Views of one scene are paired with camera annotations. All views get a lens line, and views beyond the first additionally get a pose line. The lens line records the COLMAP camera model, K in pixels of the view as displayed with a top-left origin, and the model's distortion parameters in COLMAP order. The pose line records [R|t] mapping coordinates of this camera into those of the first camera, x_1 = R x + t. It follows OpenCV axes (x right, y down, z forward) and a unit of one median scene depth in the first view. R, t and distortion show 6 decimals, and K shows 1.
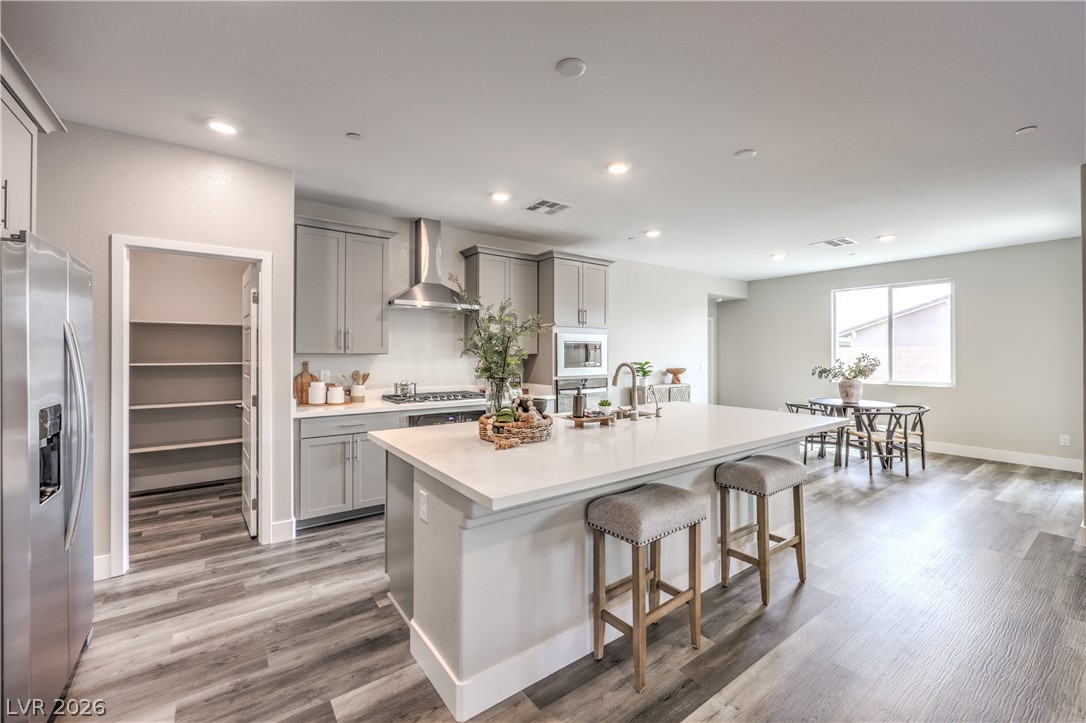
lens RADIAL K [[440.3, 0, 551.5], [0, 440.3, 358.4], [0, 0, 1]] dist [0.001366, -0.000141]
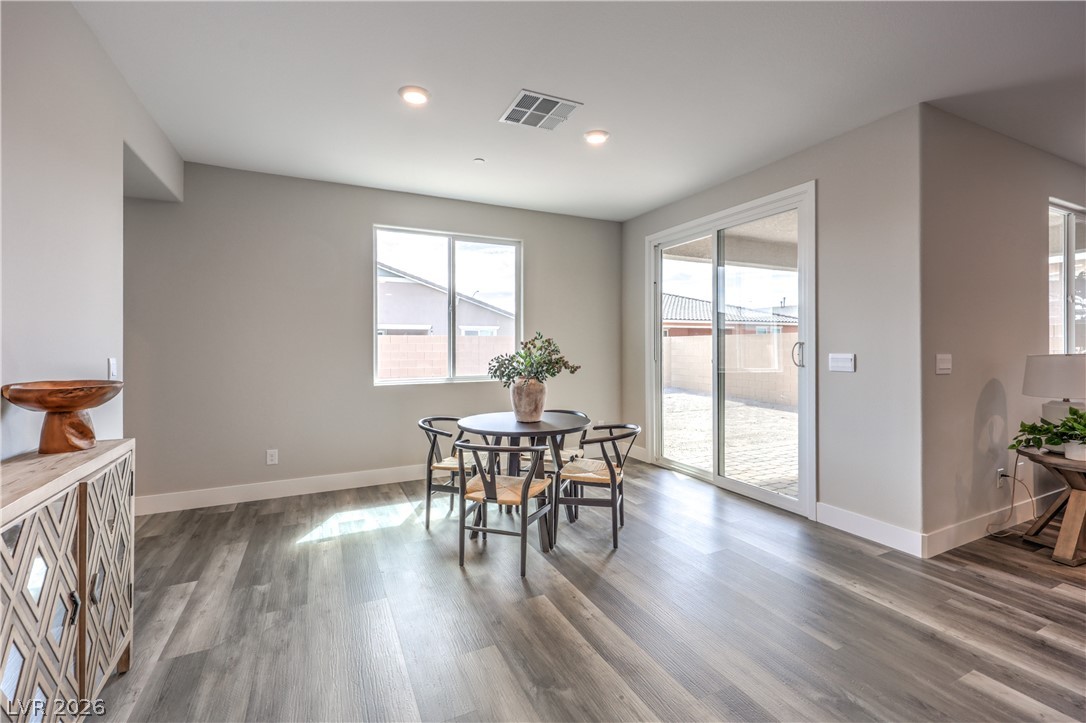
lens RADIAL K [[448.1, 0, 543.0], [0, 448.1, 361.5], [0, 0, 1]] dist [-0.002368, -0.000297]
pose [[0.188785, -0.033867, 0.981434, 0.132560], [0.007483, 0.999426, 0.033048, 0.007764], [-0.981990, 0.001106, 0.188930, 0.899906]]
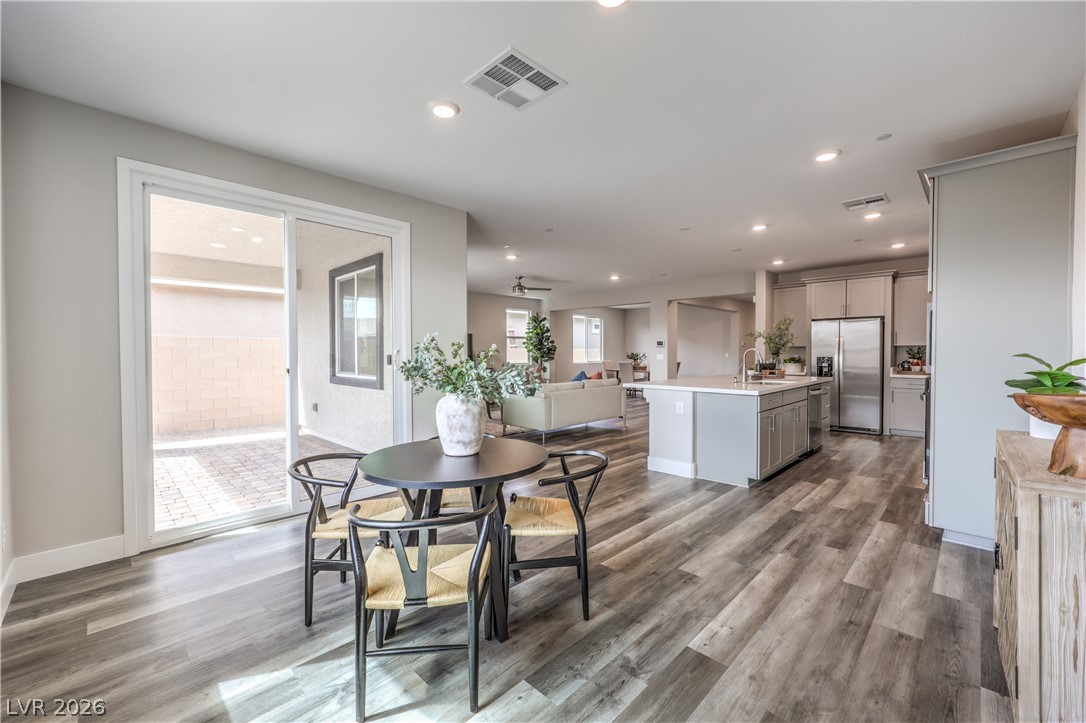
lens RADIAL K [[443.2, 0, 548.2], [0, 443.2, 359.9], [0, 0, 1]] dist [-0.000618, 0.000143]
pose [[-0.990562, 0.003776, -0.137016, 0.671072], [0.000029, 0.999626, 0.027336, 0.005154], [0.137068, 0.027074, -0.990192, 1.454210]]
